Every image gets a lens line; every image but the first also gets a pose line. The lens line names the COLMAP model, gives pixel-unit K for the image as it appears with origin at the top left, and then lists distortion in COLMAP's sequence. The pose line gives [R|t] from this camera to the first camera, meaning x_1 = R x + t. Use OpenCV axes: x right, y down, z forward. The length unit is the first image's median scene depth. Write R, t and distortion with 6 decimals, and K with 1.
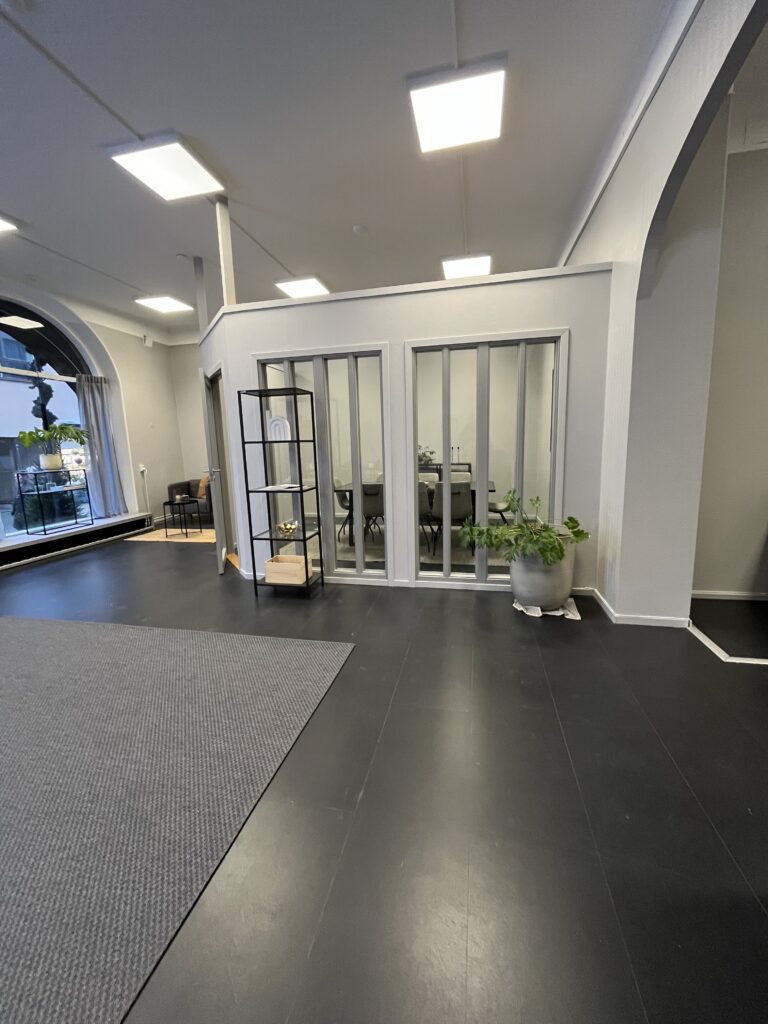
lens RADIAL K [[412.0, 0, 381.5], [0, 412.0, 507.9], [0, 0, 1]] dist [-0.011860, -0.000108]
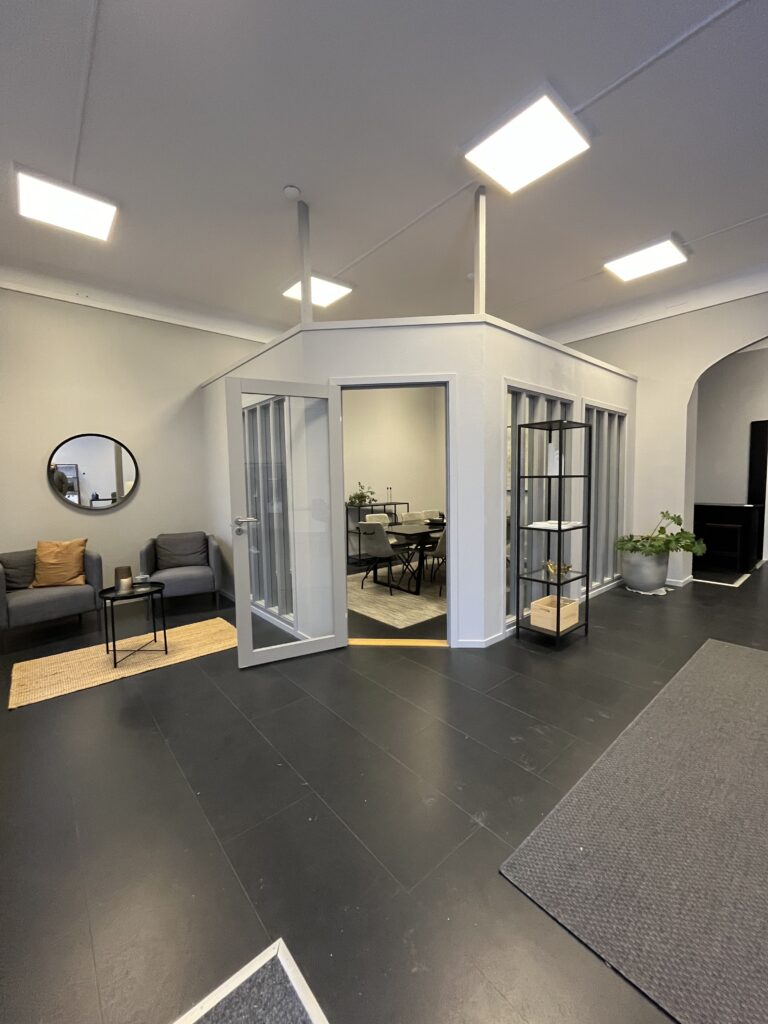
lens RADIAL K [[412.0, 0, 381.5], [0, 412.0, 507.9], [0, 0, 1]] dist [-0.011860, -0.000108]
pose [[0.601638, -0.040860, 0.797723, -1.220722], [0.127642, 0.990775, -0.045519, -0.093970], [-0.788504, 0.129209, 0.601303, 0.733094]]
